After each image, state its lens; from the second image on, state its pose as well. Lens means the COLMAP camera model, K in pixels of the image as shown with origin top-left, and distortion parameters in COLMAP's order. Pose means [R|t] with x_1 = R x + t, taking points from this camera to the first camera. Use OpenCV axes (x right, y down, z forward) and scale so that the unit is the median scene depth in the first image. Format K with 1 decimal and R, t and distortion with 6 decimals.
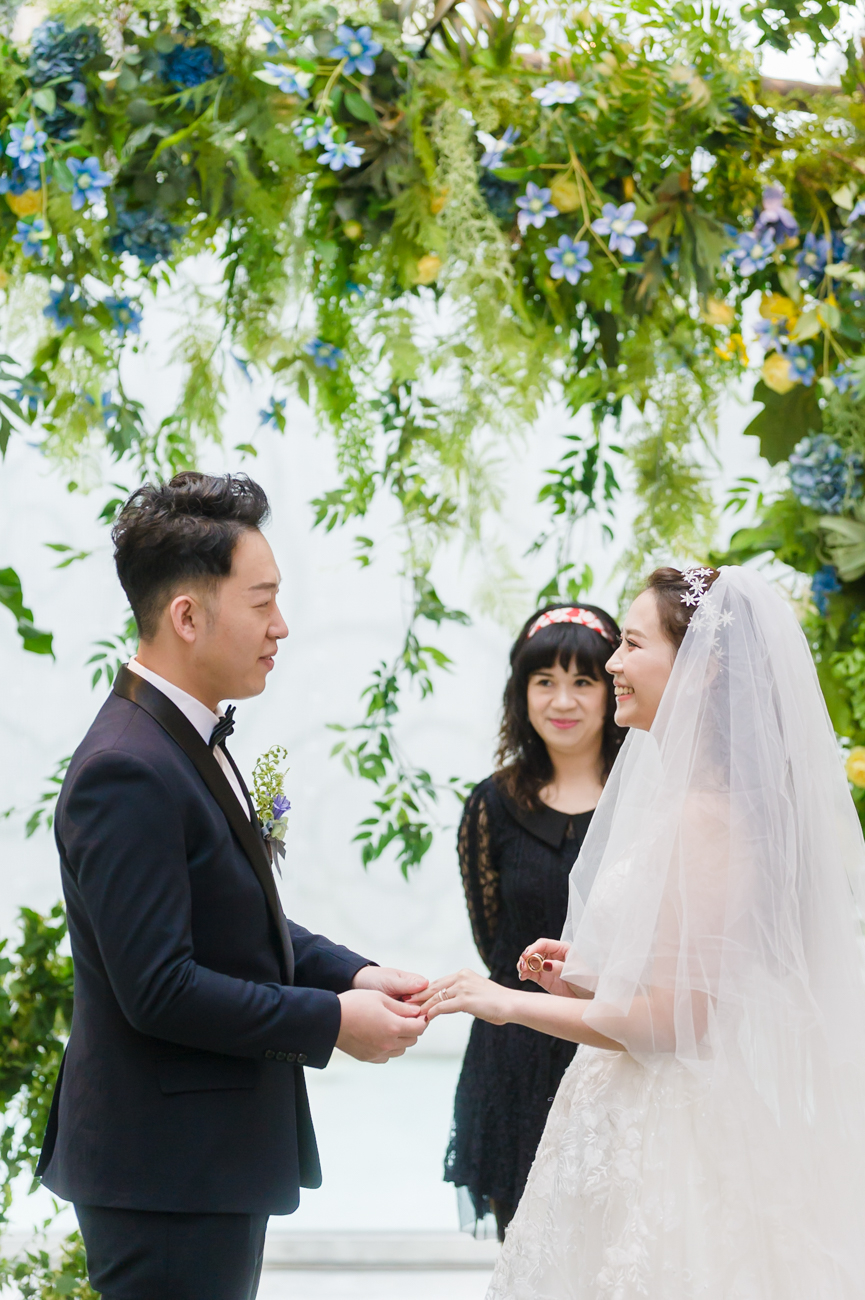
lens RADIAL K [[3456.8, 0, 354.1], [0, 3456.8, 659.1], [0, 0, 1]] dist [0.099825, 0.000000]
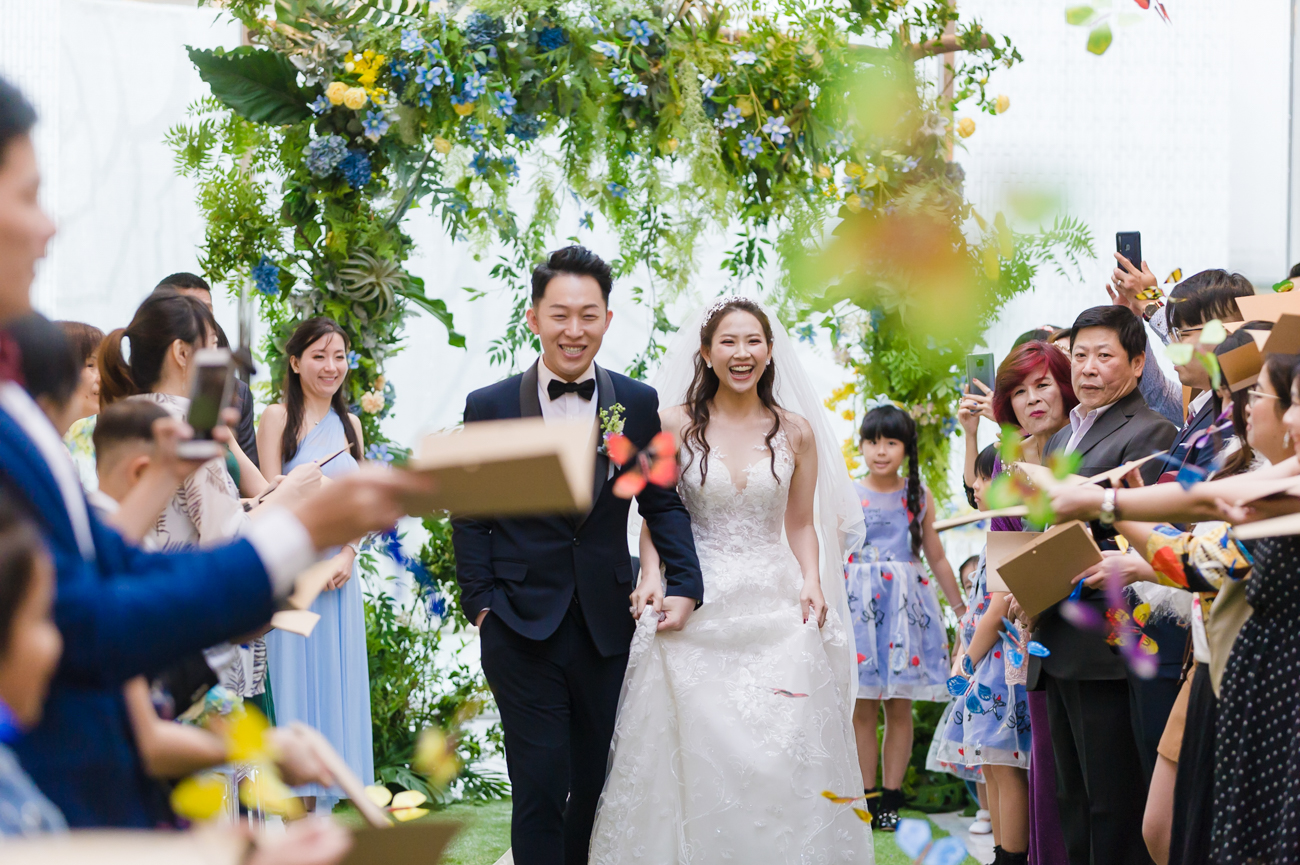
lens RADIAL K [[3456.8, 0, 576.1], [0, 3456.8, 488.1], [0, 0, 1]] dist [0.099825, 0.000000]
pose [[0.996965, 0.010439, 0.077152, -0.176161], [-0.012943, 0.999403, 0.032032, 0.014555], [-0.076772, -0.032934, 0.996505, -0.894321]]
